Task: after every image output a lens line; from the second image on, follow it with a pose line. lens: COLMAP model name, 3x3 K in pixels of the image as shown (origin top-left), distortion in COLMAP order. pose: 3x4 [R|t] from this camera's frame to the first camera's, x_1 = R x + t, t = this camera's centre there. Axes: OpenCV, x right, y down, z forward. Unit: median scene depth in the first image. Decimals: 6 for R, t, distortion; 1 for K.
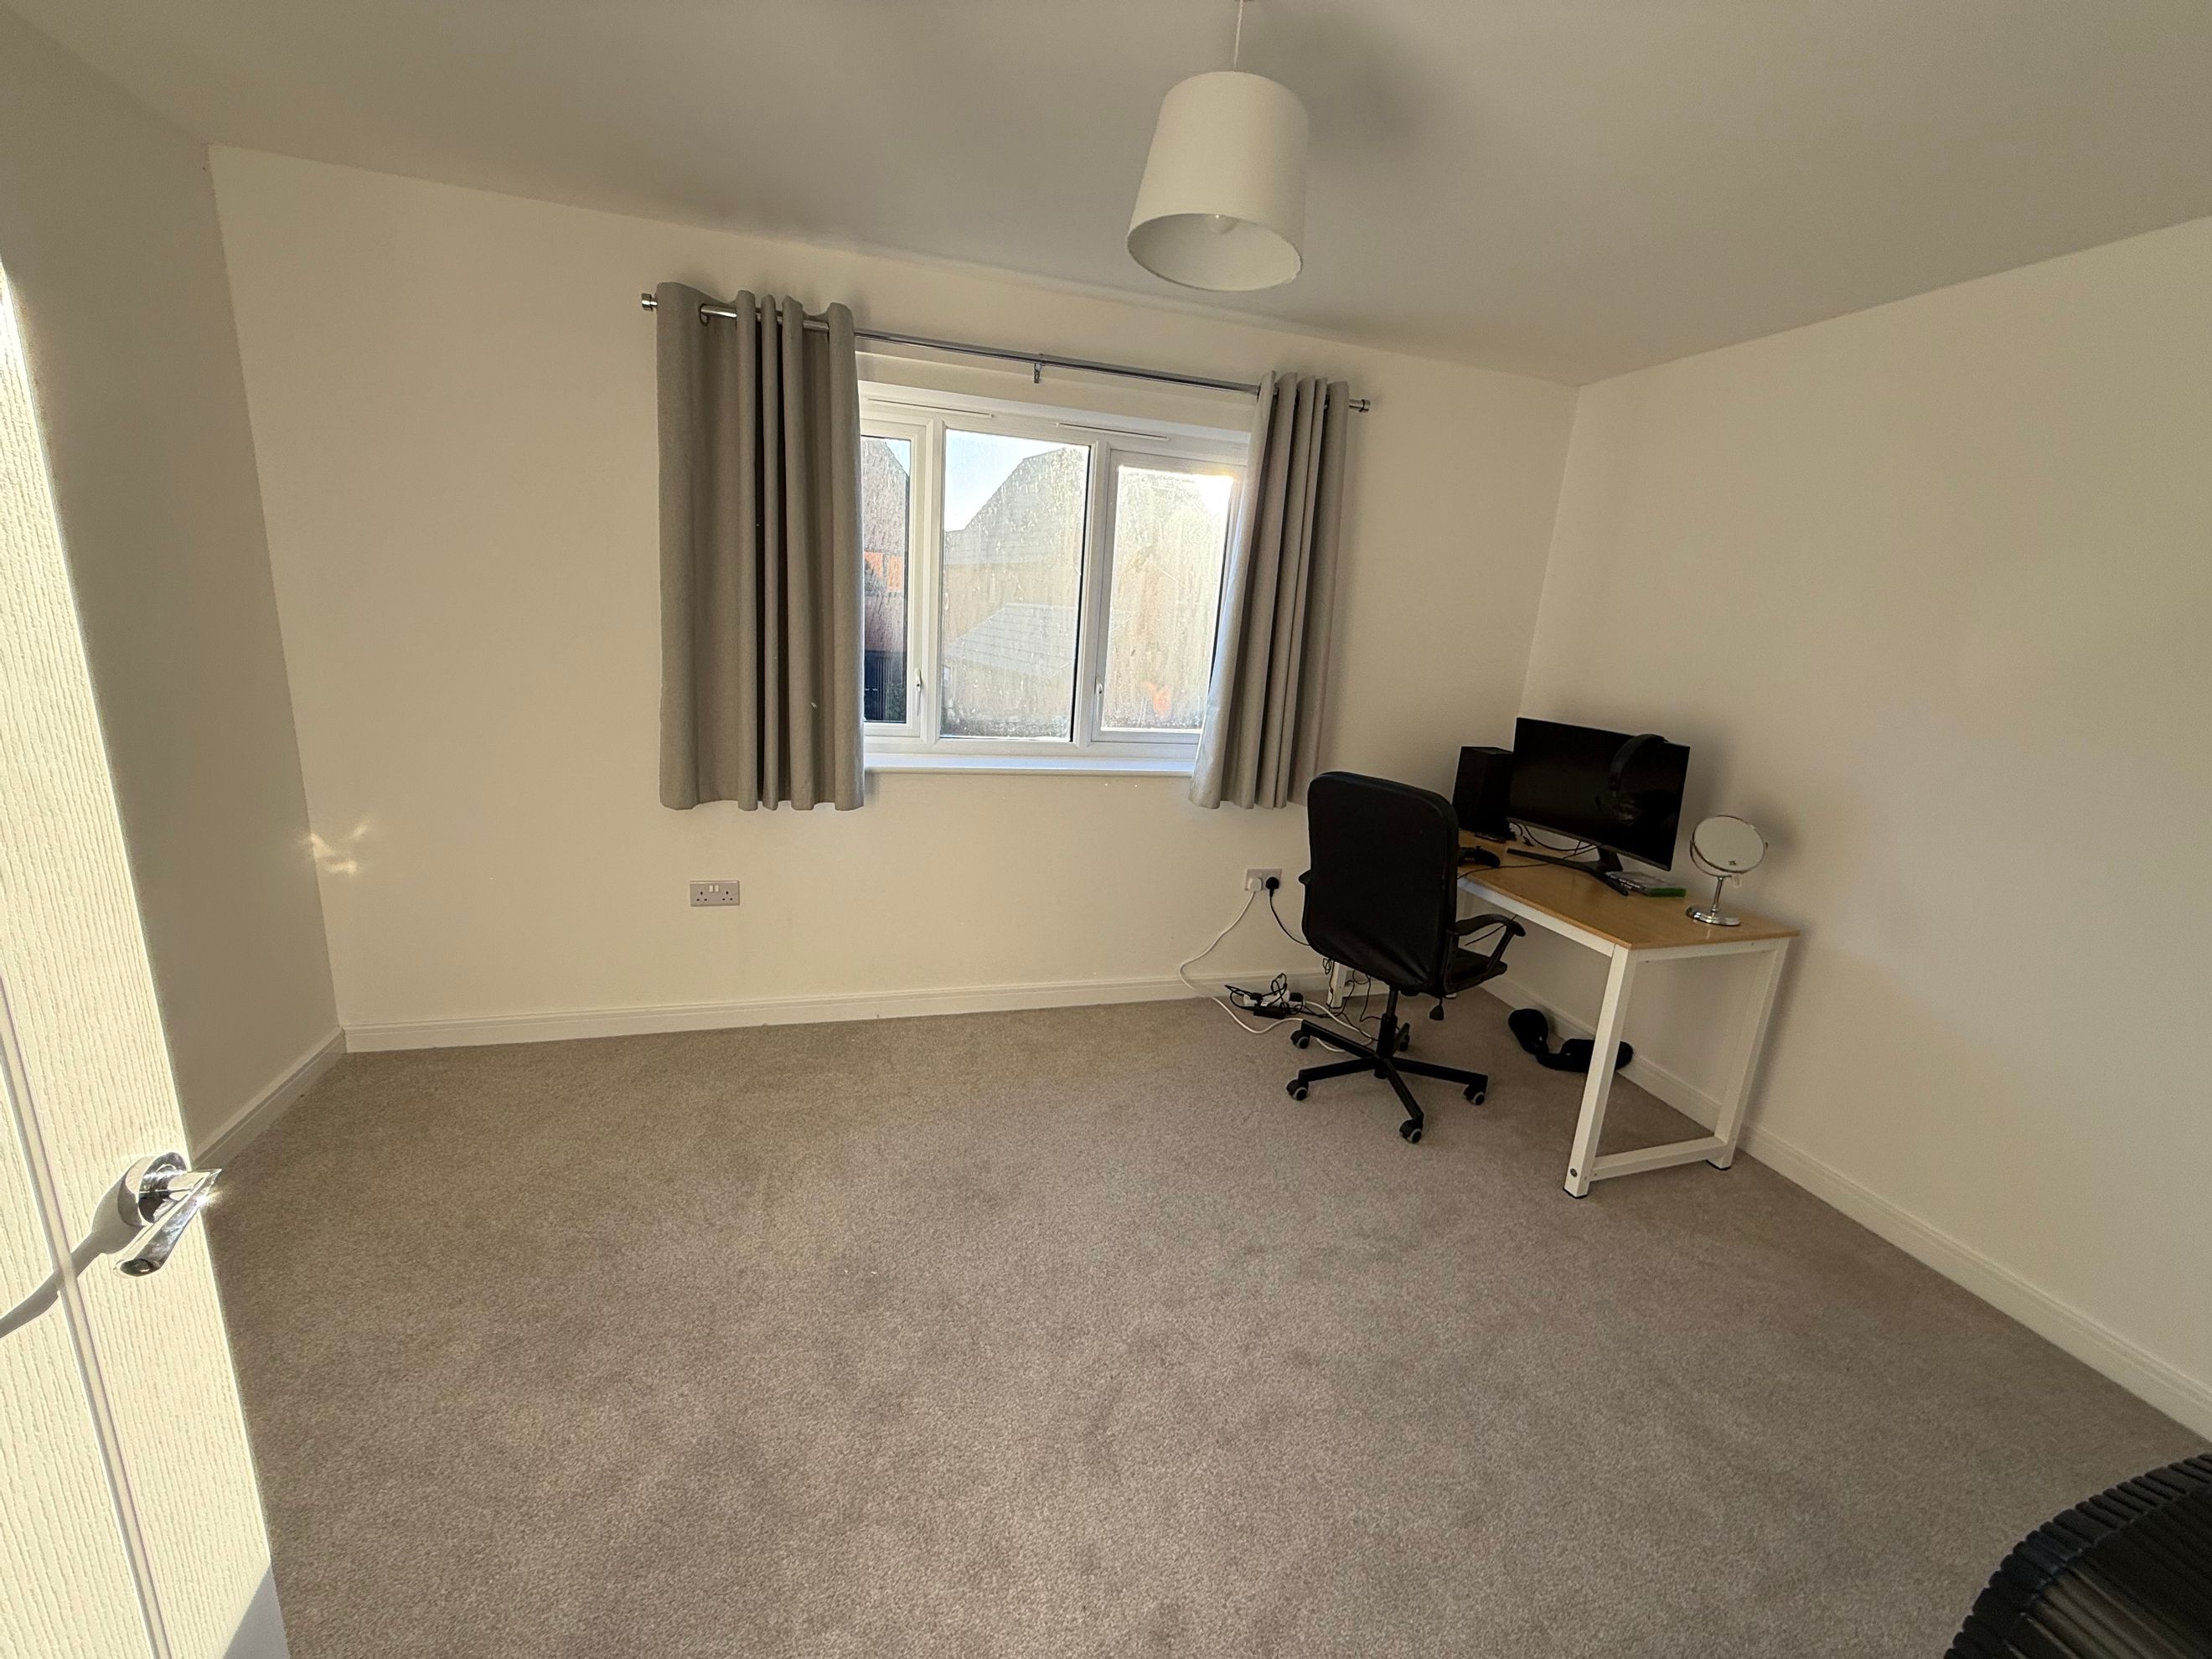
lens RADIAL K [[886.6, 0, 1105.2], [0, 886.6, 827.4], [0, 0, 1]] dist [0.000765, 0.000894]
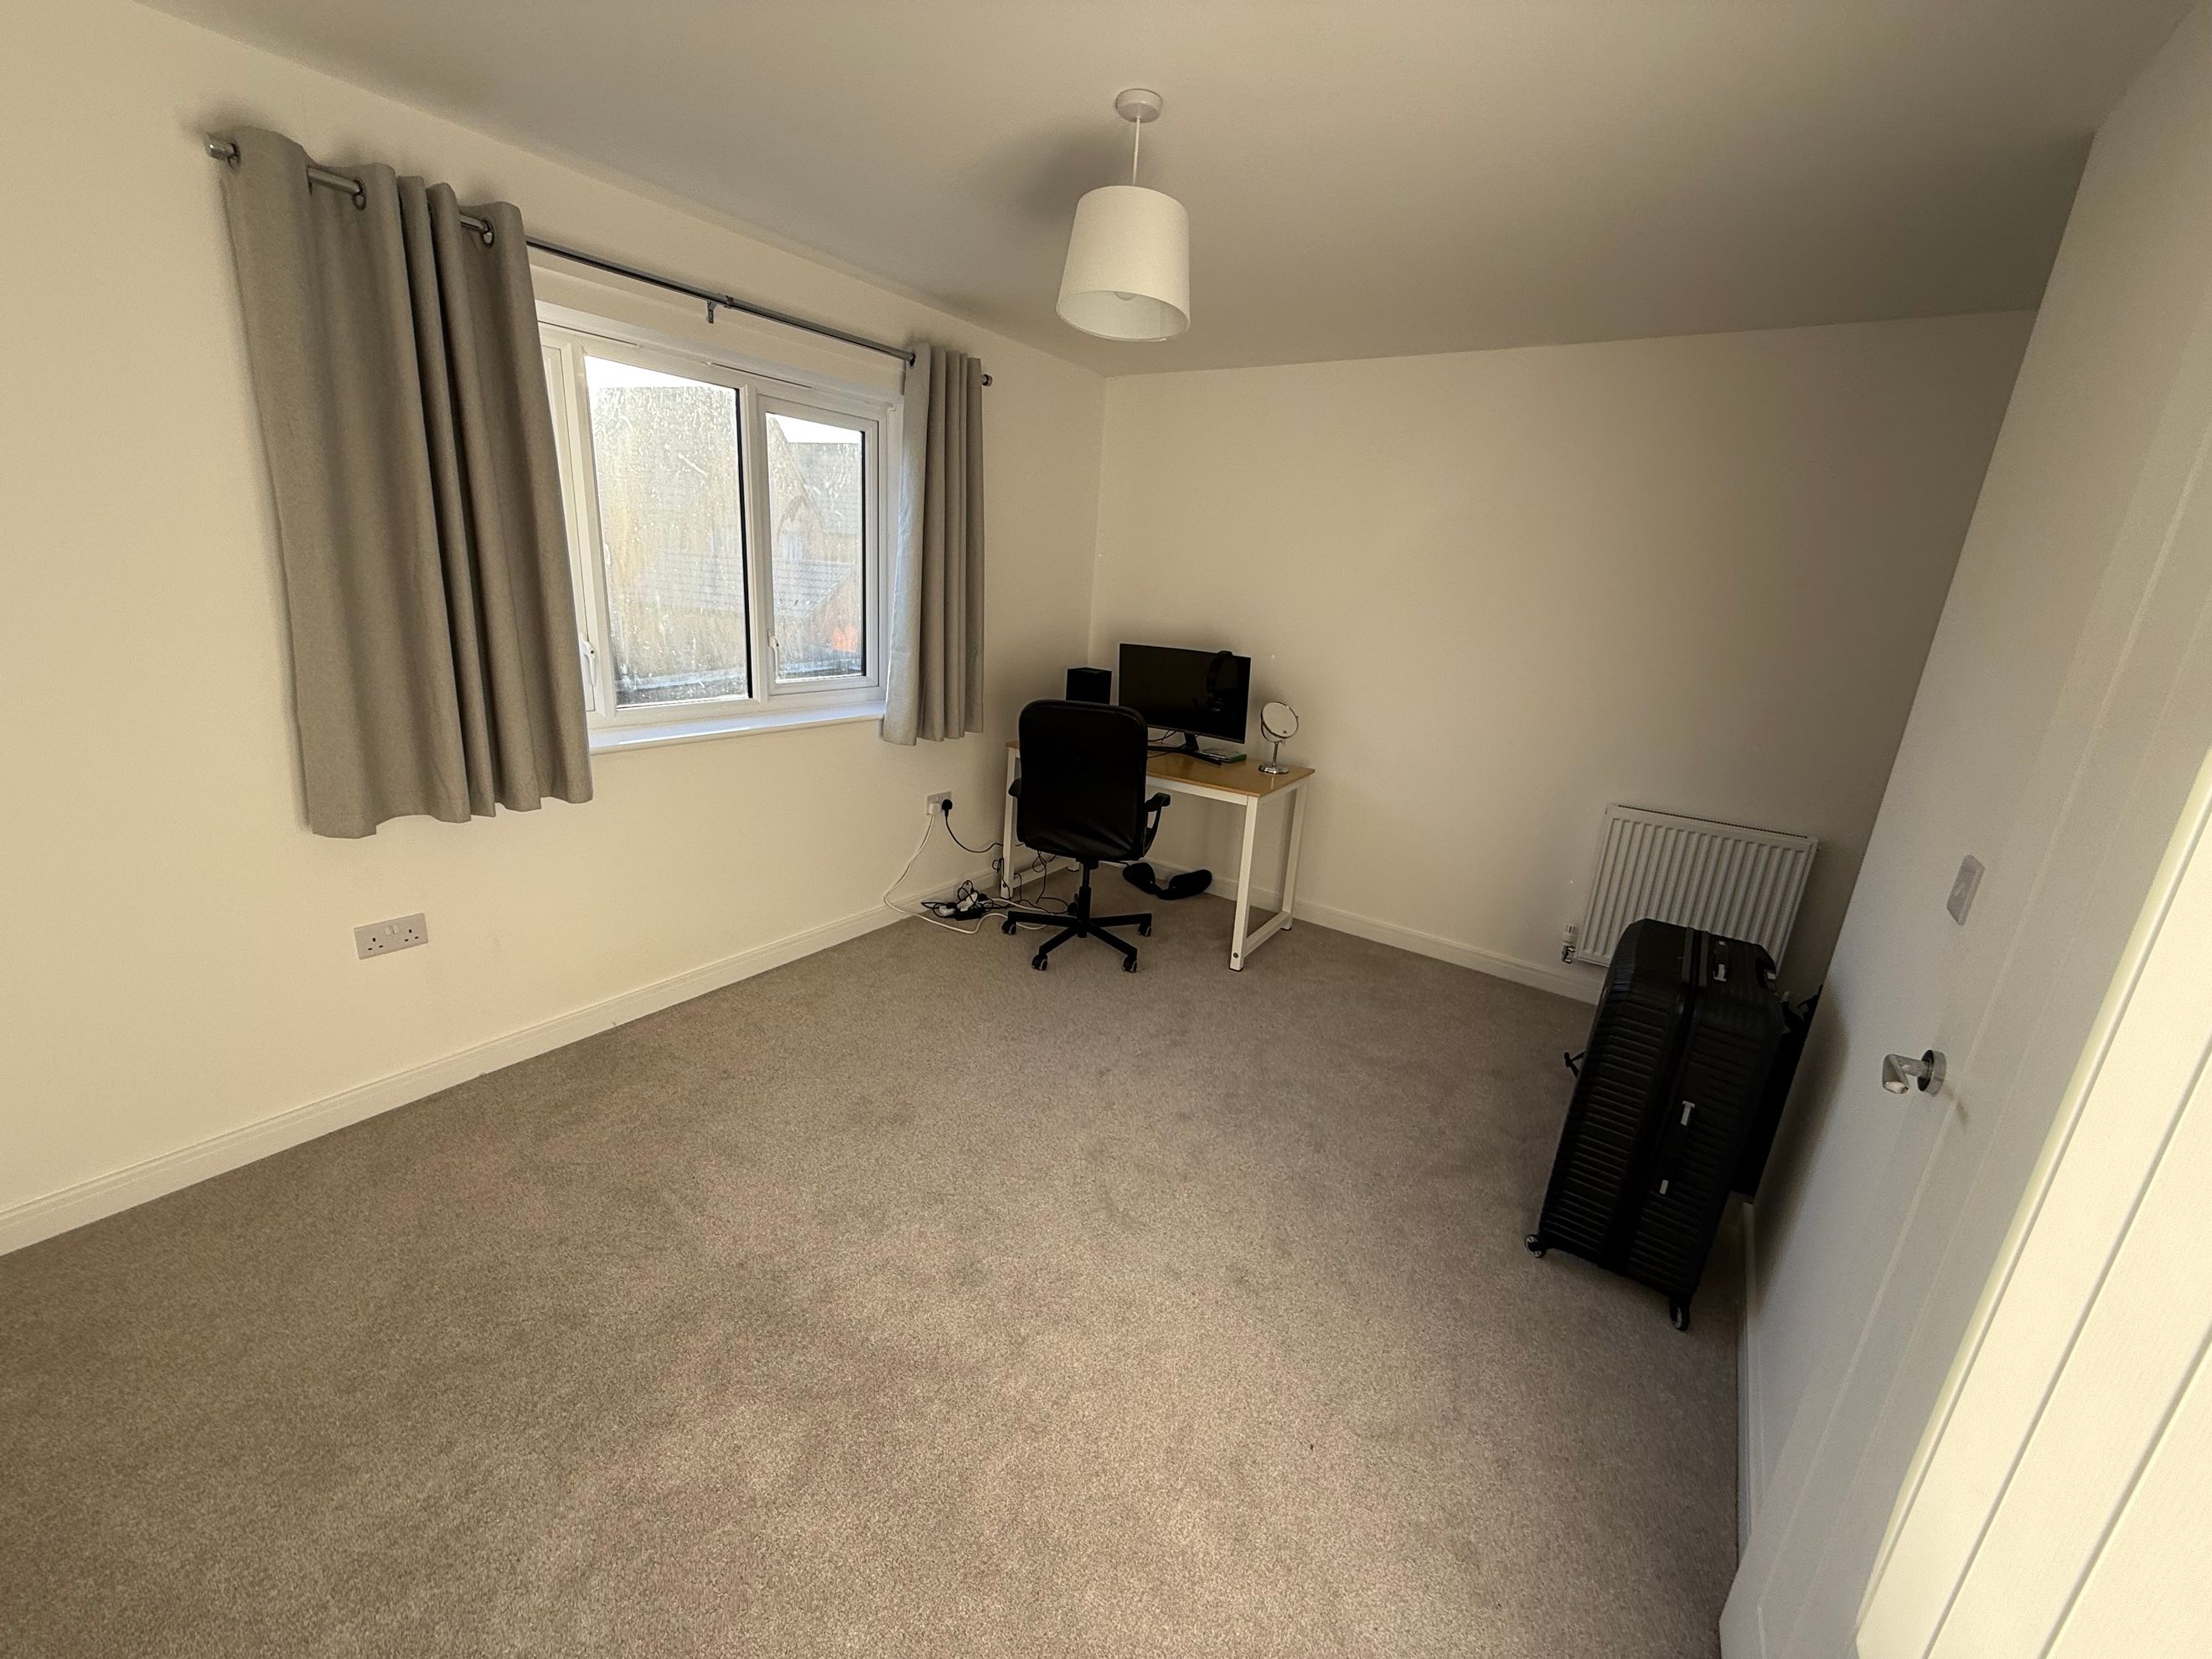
lens RADIAL K [[886.6, 0, 1104.8], [0, 886.6, 827.7], [0, 0, 1]] dist [0.000765, 0.000894]
pose [[0.776219, -0.192271, 0.600429, -0.415312], [0.138705, 0.981108, 0.134860, -0.040195], [-0.615016, -0.021398, 0.788224, -0.017999]]
